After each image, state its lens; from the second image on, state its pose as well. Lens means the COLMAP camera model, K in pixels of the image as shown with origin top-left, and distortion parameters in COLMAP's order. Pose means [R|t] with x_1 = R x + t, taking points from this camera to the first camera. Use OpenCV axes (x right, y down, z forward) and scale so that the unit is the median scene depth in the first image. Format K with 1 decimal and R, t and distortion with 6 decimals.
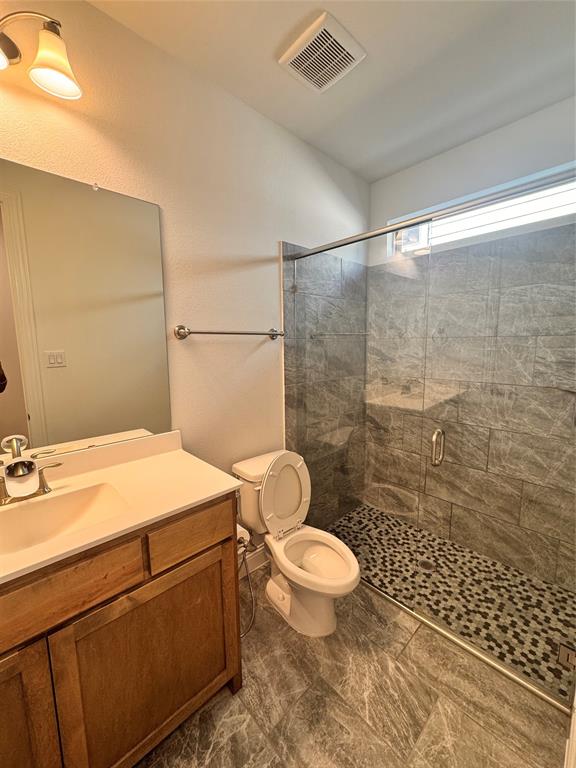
lens RADIAL K [[306.8, 0, 288.2], [0, 306.8, 383.3], [0, 0, 1]] dist [-0.001225, 0.000156]
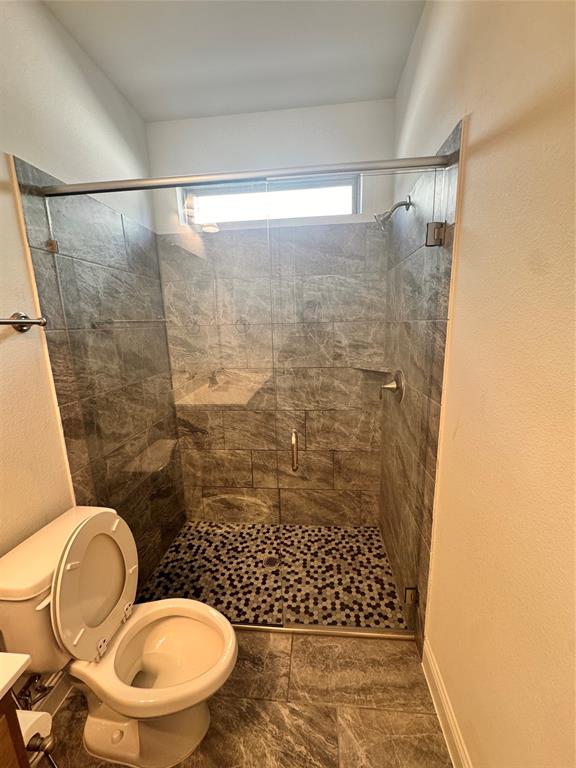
lens RADIAL K [[306.8, 0, 288.6], [0, 306.8, 383.2], [0, 0, 1]] dist [-0.001225, 0.000156]
pose [[0.750738, -0.137158, 0.646205, -0.057099], [0.104576, 0.990549, 0.088752, -0.046143], [-0.652270, 0.000948, 0.757986, 0.237775]]
